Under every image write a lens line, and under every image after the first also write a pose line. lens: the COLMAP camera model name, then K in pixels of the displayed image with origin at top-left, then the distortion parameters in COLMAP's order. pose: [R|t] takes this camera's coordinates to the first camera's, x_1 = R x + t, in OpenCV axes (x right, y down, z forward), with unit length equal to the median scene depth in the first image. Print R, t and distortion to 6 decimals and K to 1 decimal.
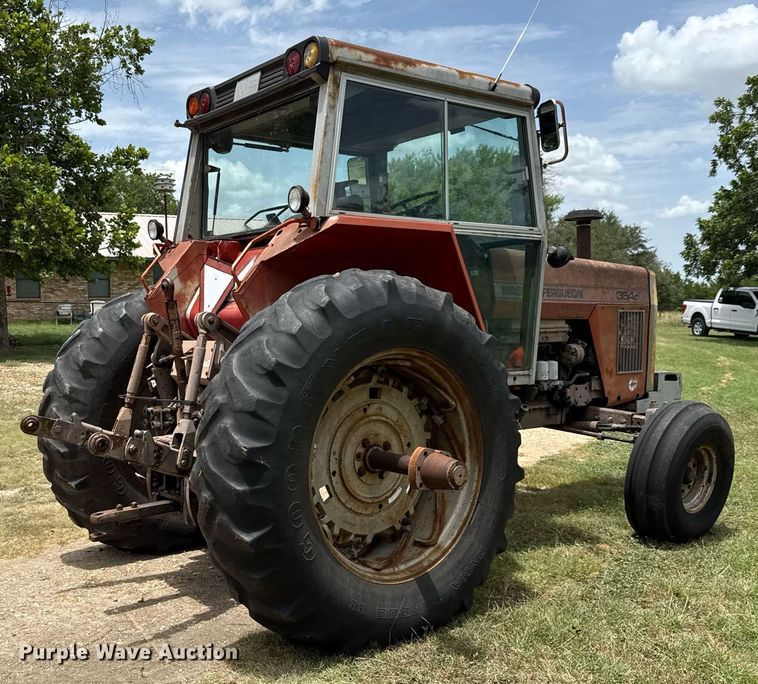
lens RADIAL K [[836.6, 0, 304.1], [0, 836.6, 361.9], [0, 0, 1]] dist [0.049330, 0.000000]
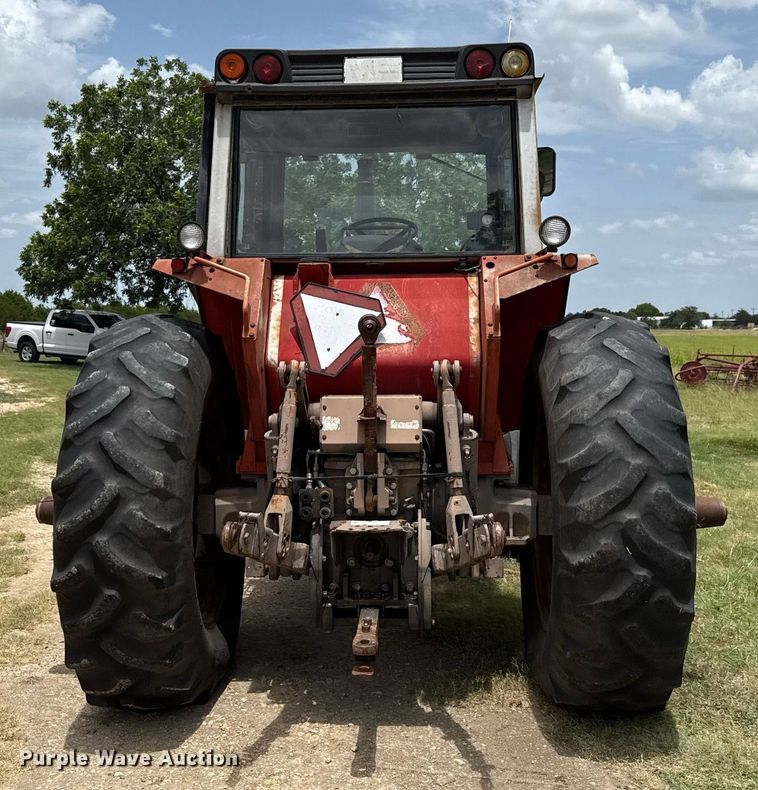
lens RADIAL K [[958.8, 0, 381.1], [0, 958.8, 426.9], [0, 0, 1]] dist [0.057944, 0.000000]
pose [[0.622585, -0.068805, 0.779522, -0.130373], [0.038110, 0.997611, 0.057617, -0.007697], [-0.781624, -0.006164, 0.623720, 0.071306]]
